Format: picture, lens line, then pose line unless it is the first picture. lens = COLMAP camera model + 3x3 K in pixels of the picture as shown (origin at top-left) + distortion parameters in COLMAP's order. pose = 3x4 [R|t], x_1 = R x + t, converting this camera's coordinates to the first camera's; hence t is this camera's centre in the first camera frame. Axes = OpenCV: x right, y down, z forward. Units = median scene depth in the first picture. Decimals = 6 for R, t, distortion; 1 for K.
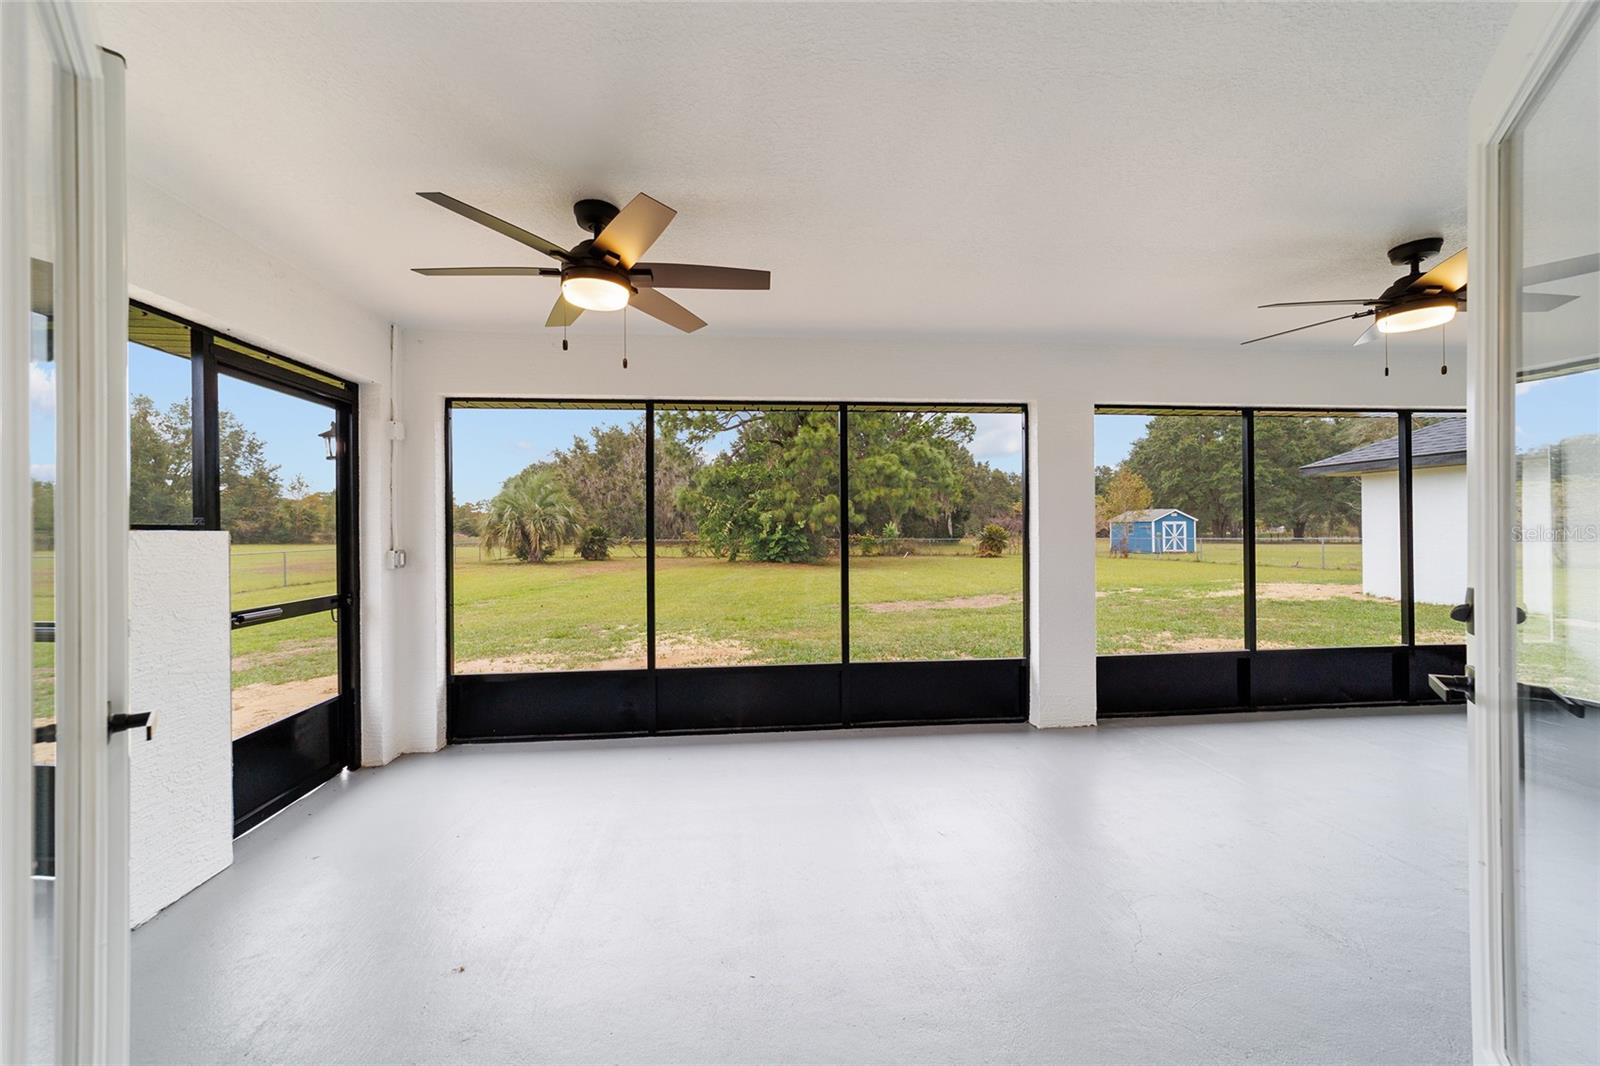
lens RADIAL K [[617.6, 0, 792.4], [0, 617.6, 526.2], [0, 0, 1]] dist [-0.004731, 0.001903]
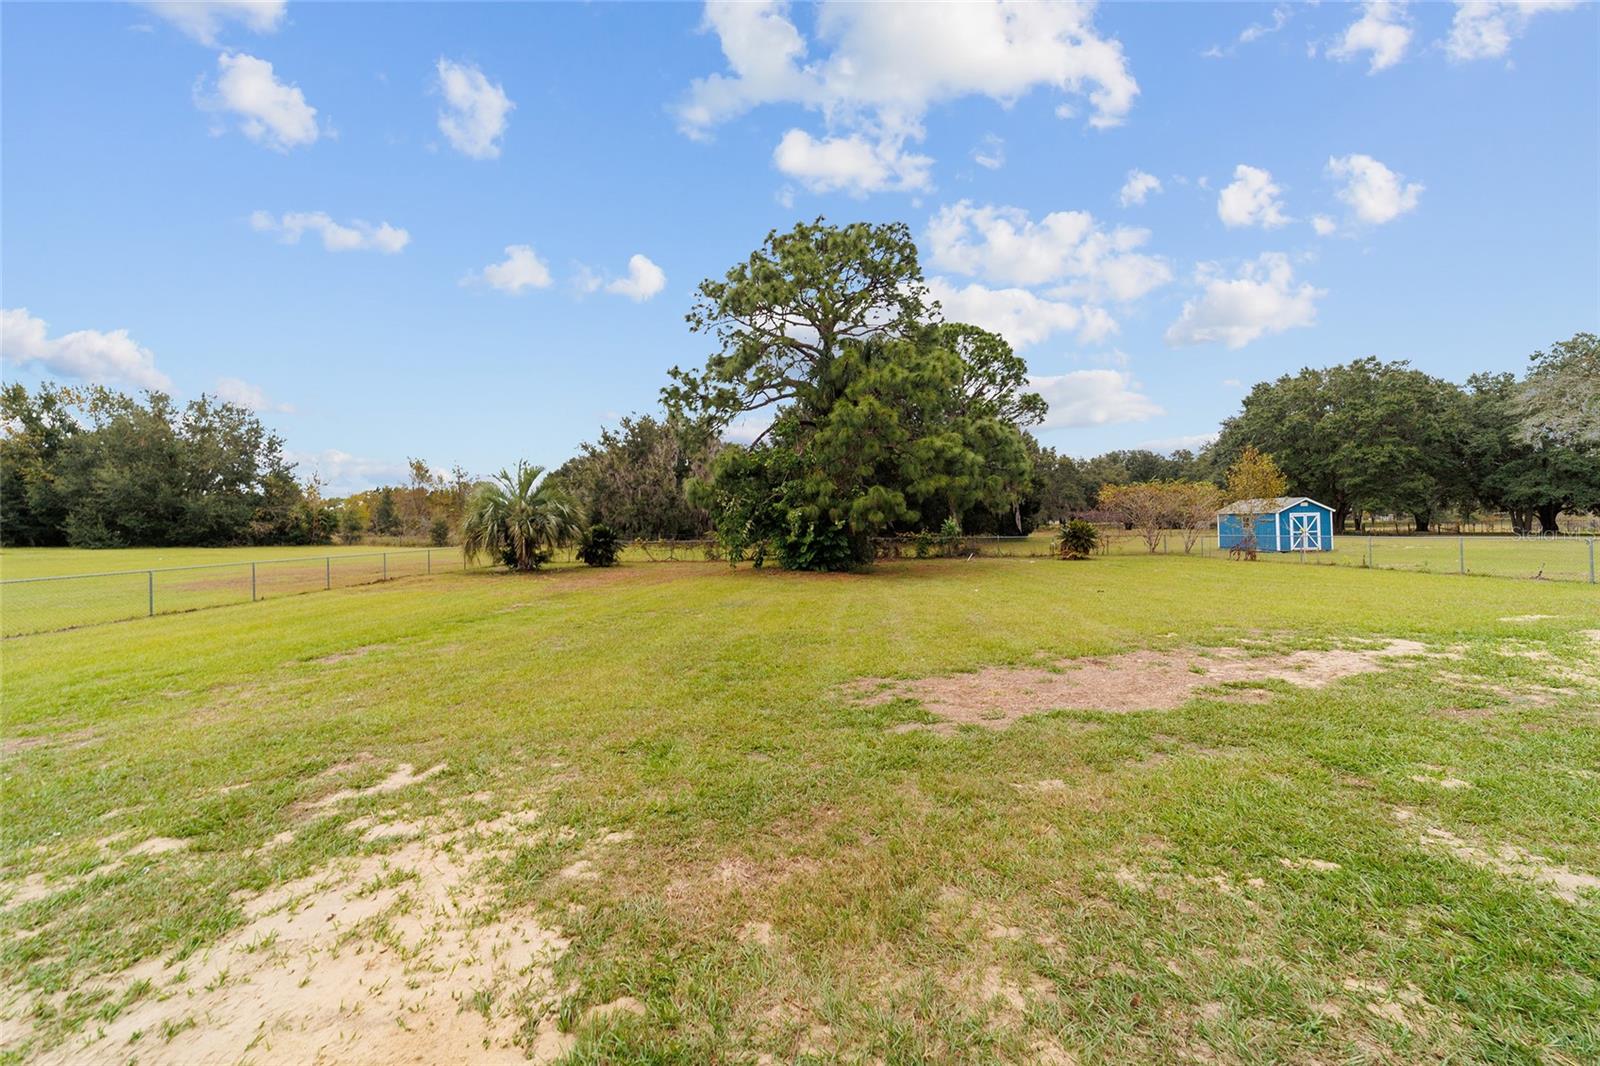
lens RADIAL K [[617.6, 0, 806.6], [0, 617.6, 516.7], [0, 0, 1]] dist [-0.004731, 0.001903]
pose [[0.997979, -0.010847, -0.062617, 0.016957], [0.010697, 0.999939, -0.002731, -0.007642], [0.062643, 0.002056, 0.998034, 0.155960]]
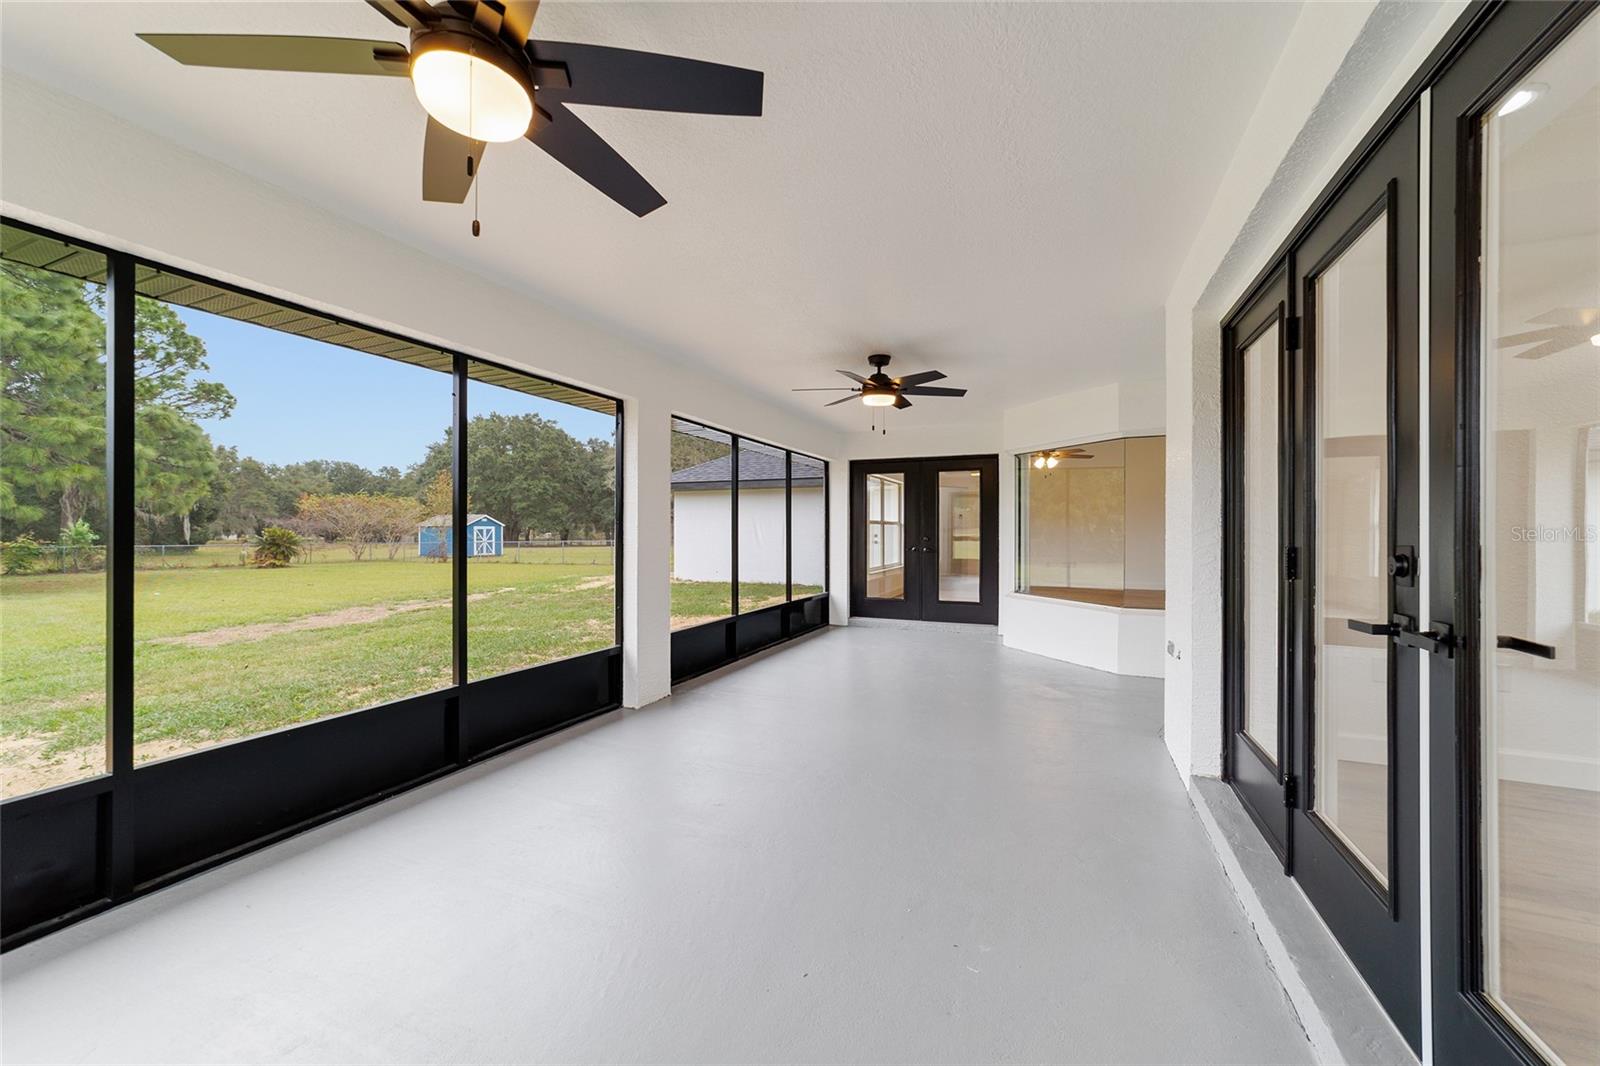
lens RADIAL K [[617.6, 0, 796.5], [0, 617.6, 528.2], [0, 0, 1]] dist [-0.004731, 0.001903]
pose [[0.481800, 0.012908, 0.876186, -0.046771], [-0.006862, 0.999916, -0.010958, 0.003210], [-0.876254, -0.000733, 0.481849, 0.029127]]
